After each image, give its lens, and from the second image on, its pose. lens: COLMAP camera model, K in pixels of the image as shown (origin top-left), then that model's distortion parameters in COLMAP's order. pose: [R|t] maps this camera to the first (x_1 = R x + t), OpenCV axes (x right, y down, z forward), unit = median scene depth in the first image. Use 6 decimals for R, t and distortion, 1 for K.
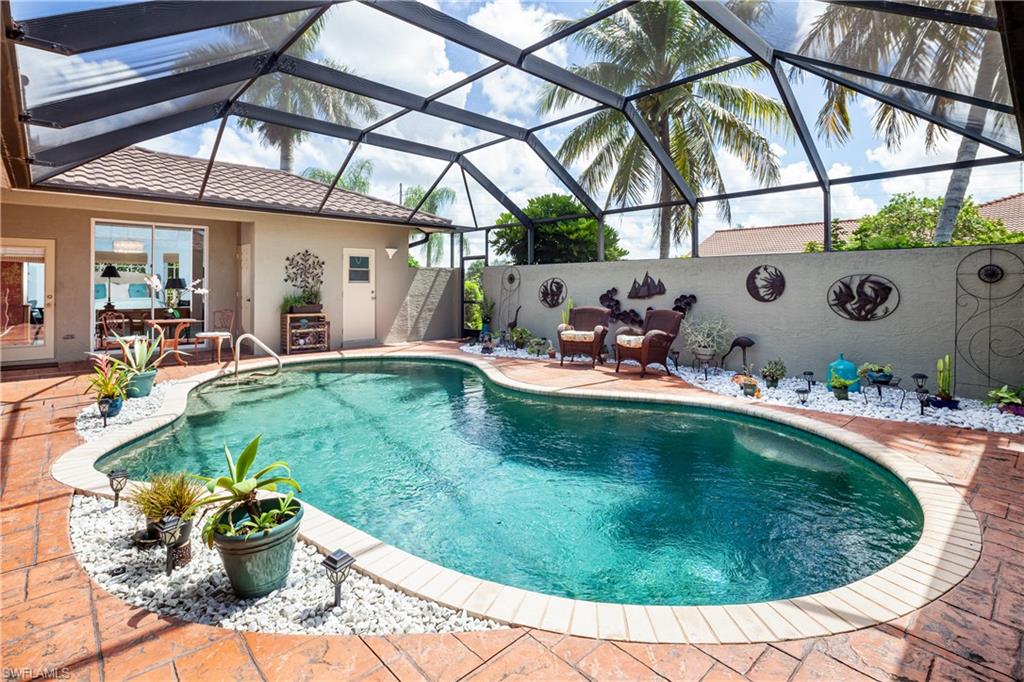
lens RADIAL K [[494.3, 0, 508.0], [0, 494.3, 339.5], [0, 0, 1]] dist [0.002871, 0.000288]
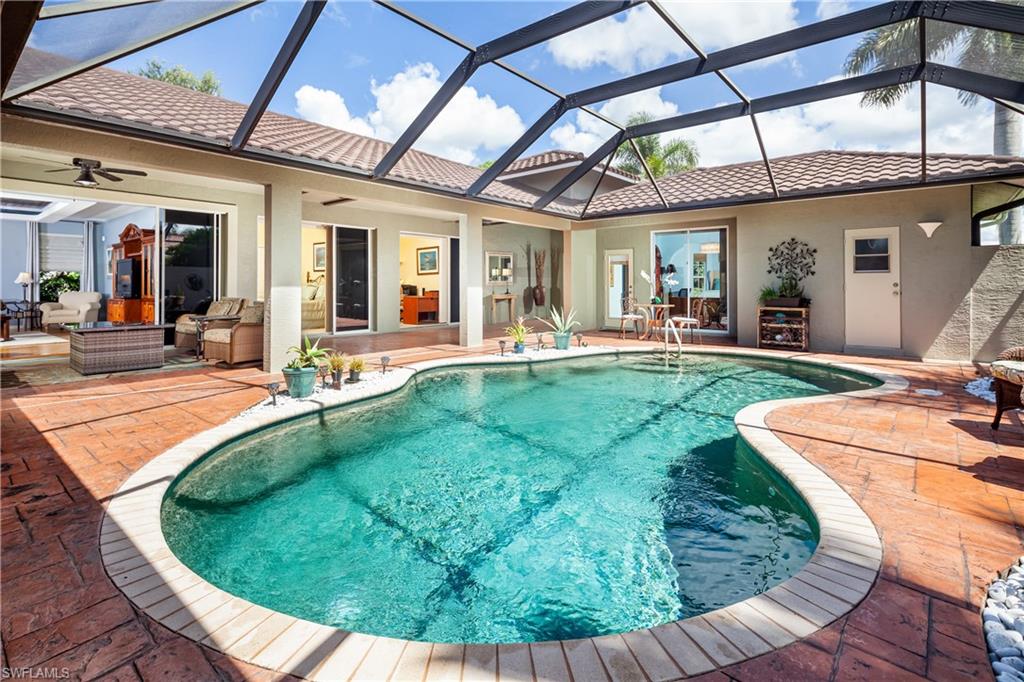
lens RADIAL K [[494.3, 0, 508.0], [0, 494.3, 339.5], [0, 0, 1]] dist [0.002871, 0.000288]
pose [[0.129319, 0.113480, -0.985088, 0.443152], [-0.099307, 0.989918, 0.101000, -0.035289], [0.986618, 0.084765, 0.139284, 0.365835]]
